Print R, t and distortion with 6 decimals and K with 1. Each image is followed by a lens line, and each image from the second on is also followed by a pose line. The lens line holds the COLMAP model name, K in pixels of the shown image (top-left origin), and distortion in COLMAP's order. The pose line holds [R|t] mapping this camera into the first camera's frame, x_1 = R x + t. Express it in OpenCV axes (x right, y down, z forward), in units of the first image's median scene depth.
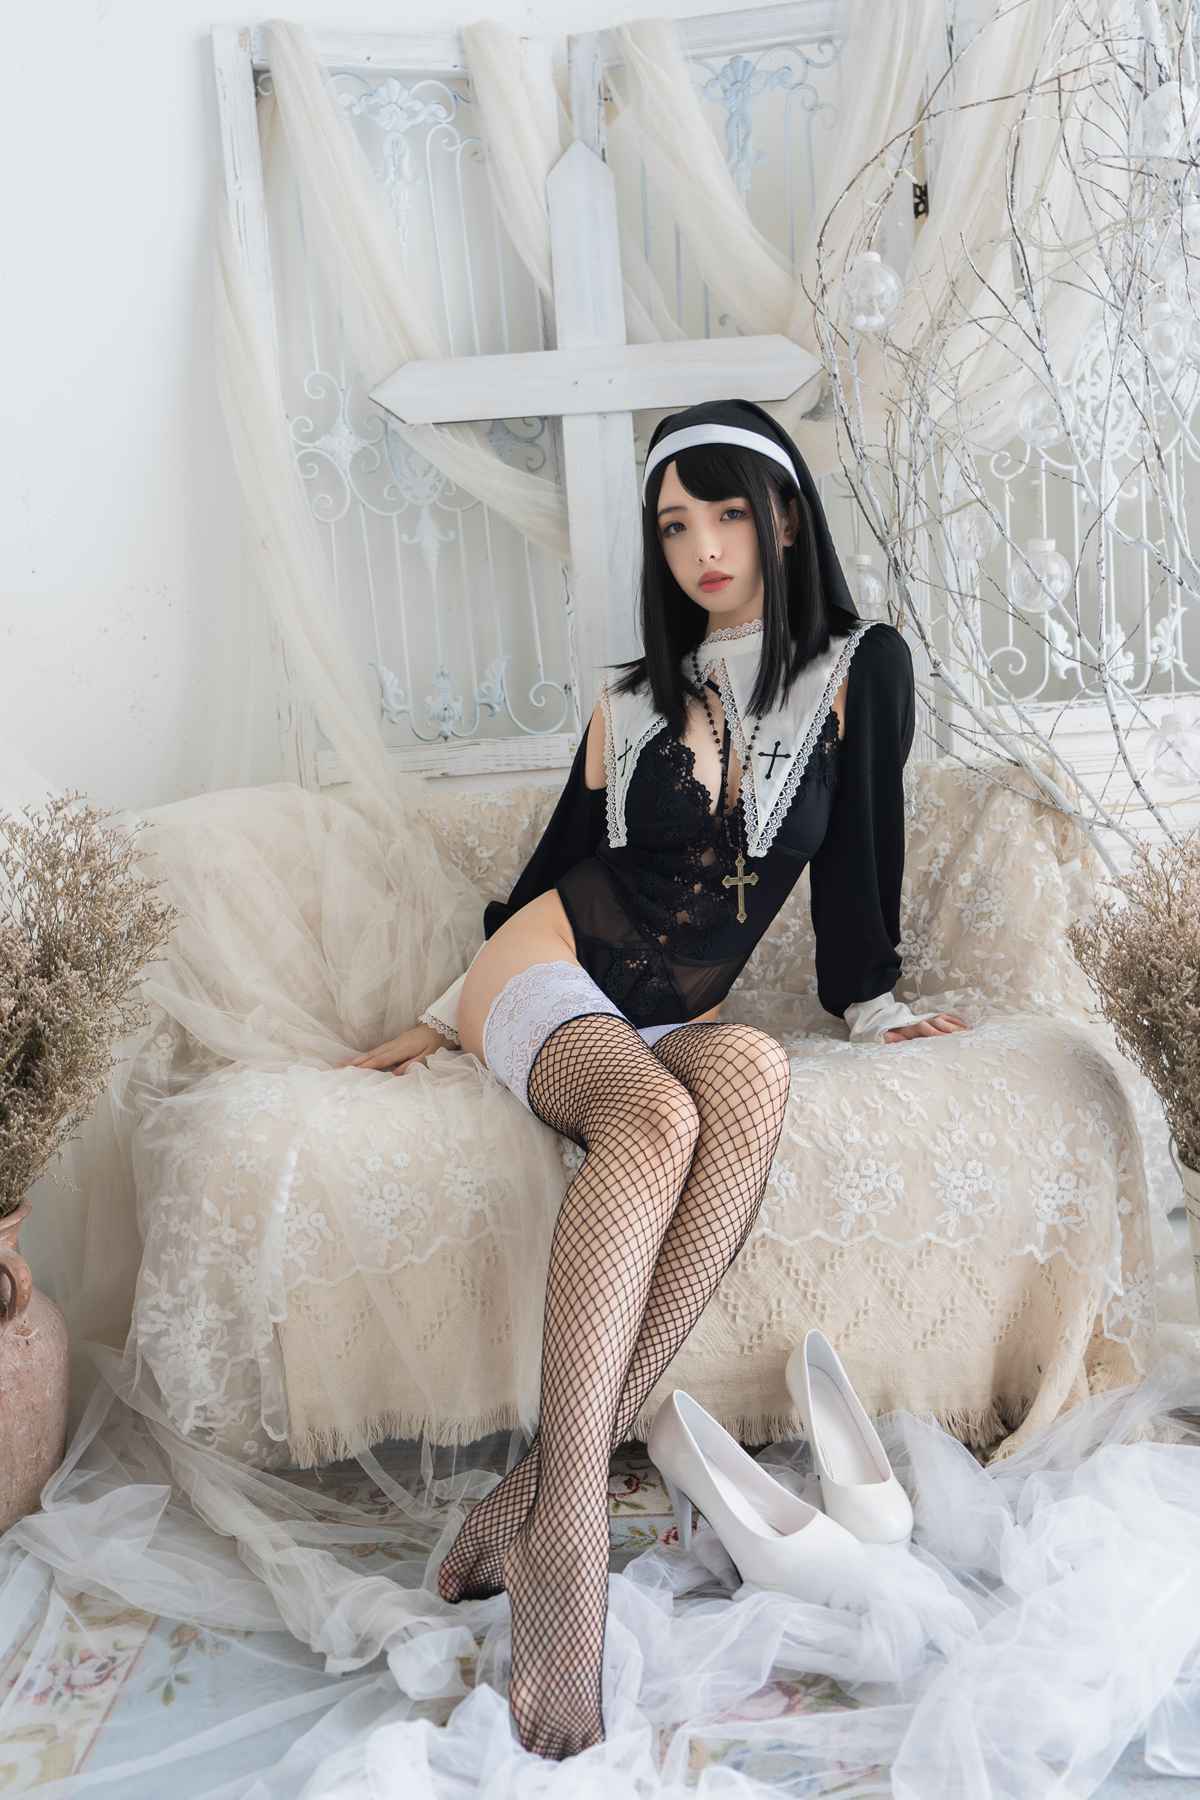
lens RADIAL K [[1480.5, 0, 593.4], [0, 1480.5, 893.5], [0, 0, 1]] dist [0.045733, -0.004468]
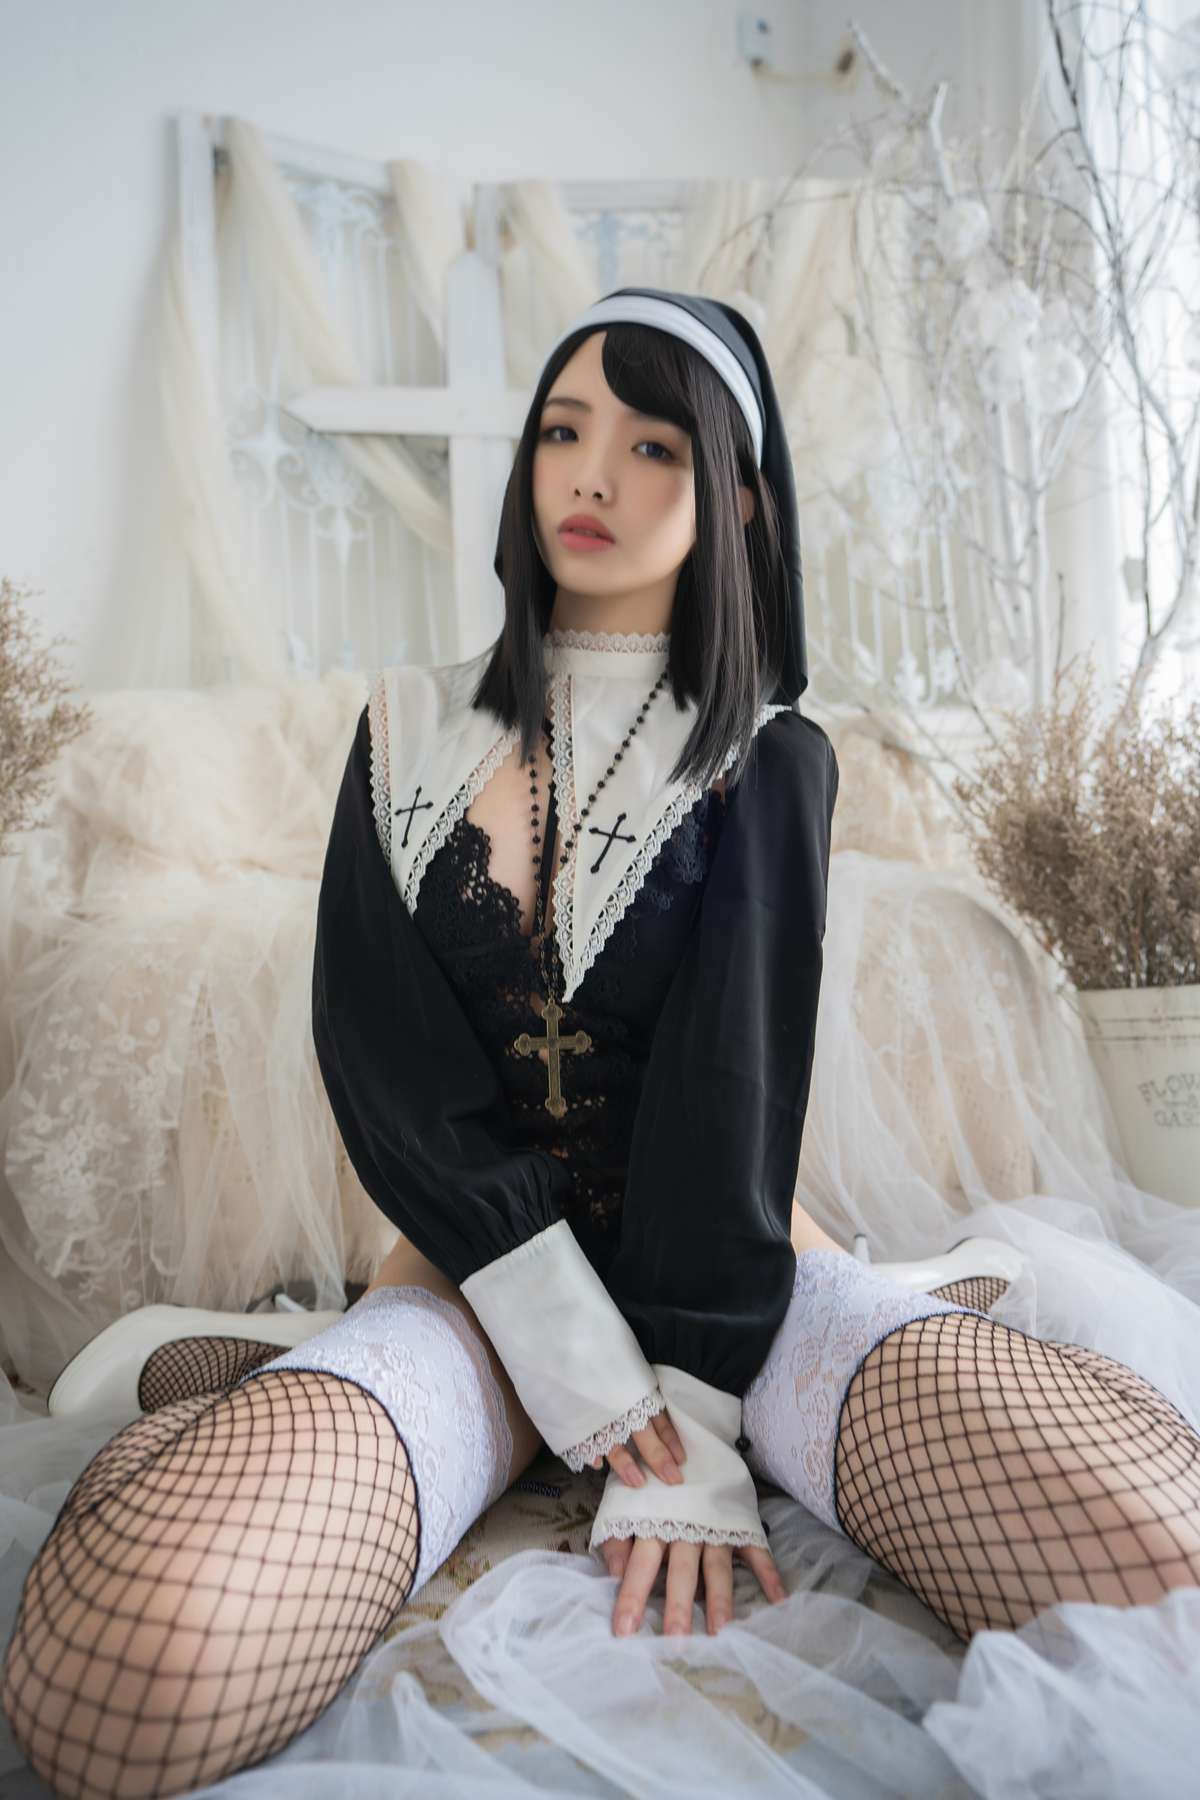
lens RADIAL K [[1093.4, 0, 597.1], [0, 1093.4, 897.8], [0, 0, 1]] dist [-0.000657, 0.002937]
pose [[0.980347, 0.037189, 0.193744, -0.084099], [0.001497, 0.980641, -0.195807, 0.229195], [-0.197275, 0.192248, 0.961313, 0.252364]]
